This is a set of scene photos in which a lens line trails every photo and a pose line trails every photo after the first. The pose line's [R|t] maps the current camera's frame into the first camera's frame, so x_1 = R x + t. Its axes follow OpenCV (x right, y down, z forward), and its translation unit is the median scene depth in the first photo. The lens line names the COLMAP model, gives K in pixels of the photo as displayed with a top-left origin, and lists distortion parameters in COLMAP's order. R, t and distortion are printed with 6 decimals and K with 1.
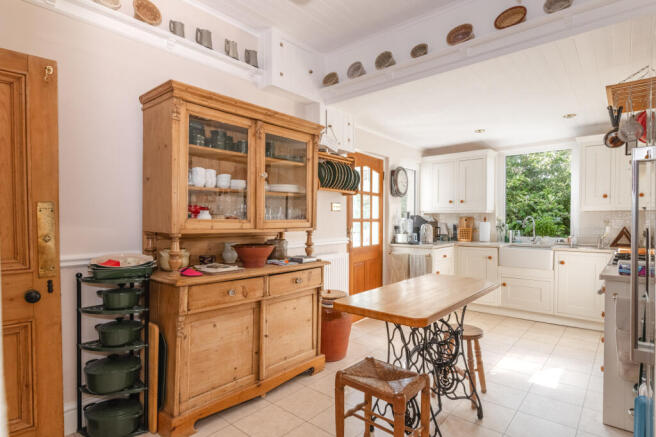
lens RADIAL K [[355.2, 0, 330.4], [0, 355.2, 224.8], [0, 0, 1]] dist [0.011566, 0.000640]
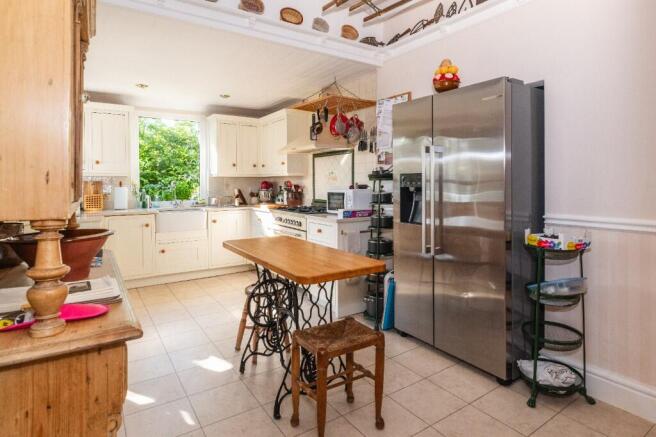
lens RADIAL K [[355.2, 0, 343.3], [0, 355.2, 188.8], [0, 0, 1]] dist [0.011566, 0.000640]
pose [[0.252102, -0.015373, 0.967578, -0.304501], [0.020015, 0.999743, 0.010669, -0.002145], [-0.967494, 0.016676, 0.252345, 0.262100]]
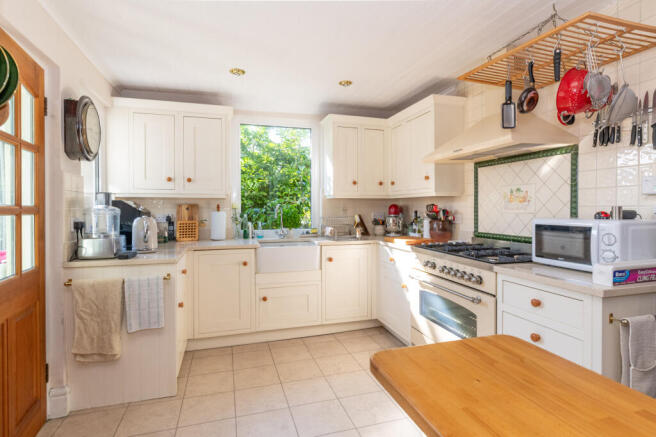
lens RADIAL K [[355.2, 0, 350.0], [0, 355.2, 208.8], [0, 0, 1]] dist [0.011566, 0.000640]
pose [[0.500013, -0.003090, 0.866012, -0.040925], [0.015902, 0.999858, -0.005614, -0.005955], [-0.865872, 0.016579, 0.499991, 0.463599]]
